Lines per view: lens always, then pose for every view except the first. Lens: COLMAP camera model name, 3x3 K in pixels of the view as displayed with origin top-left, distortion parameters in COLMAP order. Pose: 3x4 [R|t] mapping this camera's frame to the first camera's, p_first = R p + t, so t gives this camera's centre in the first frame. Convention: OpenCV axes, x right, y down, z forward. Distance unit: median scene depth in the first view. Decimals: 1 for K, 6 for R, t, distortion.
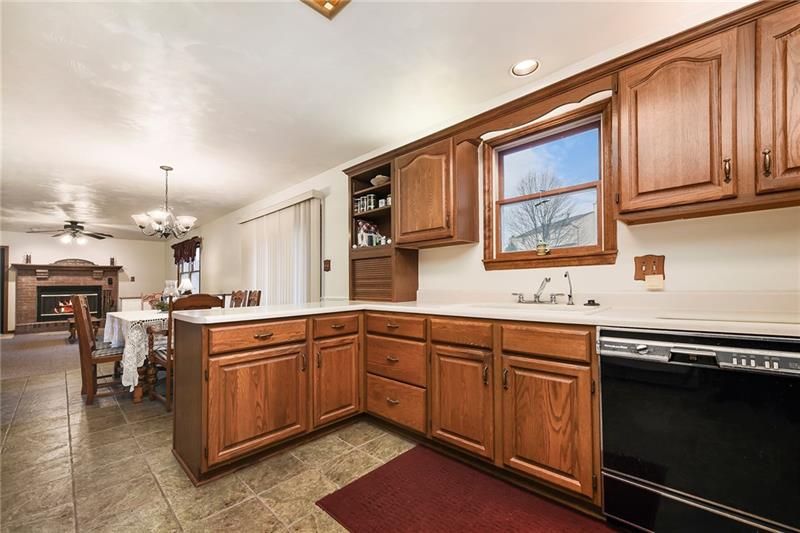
lens RADIAL K [[333.1, 0, 400.6], [0, 333.1, 274.8], [0, 0, 1]] dist [-0.000505, 0.000188]
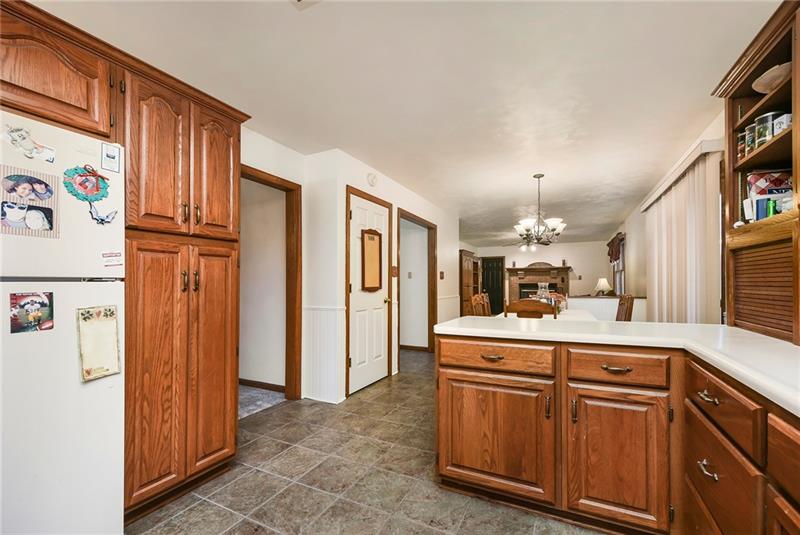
lens RADIAL K [[333.1, 0, 409.8], [0, 333.1, 277.6], [0, 0, 1]] dist [-0.000505, 0.000188]
pose [[0.307468, -0.003887, -0.951550, 0.097902], [0.025086, 0.999677, 0.004022, -0.008056], [0.951228, -0.025107, 0.307466, 0.164076]]
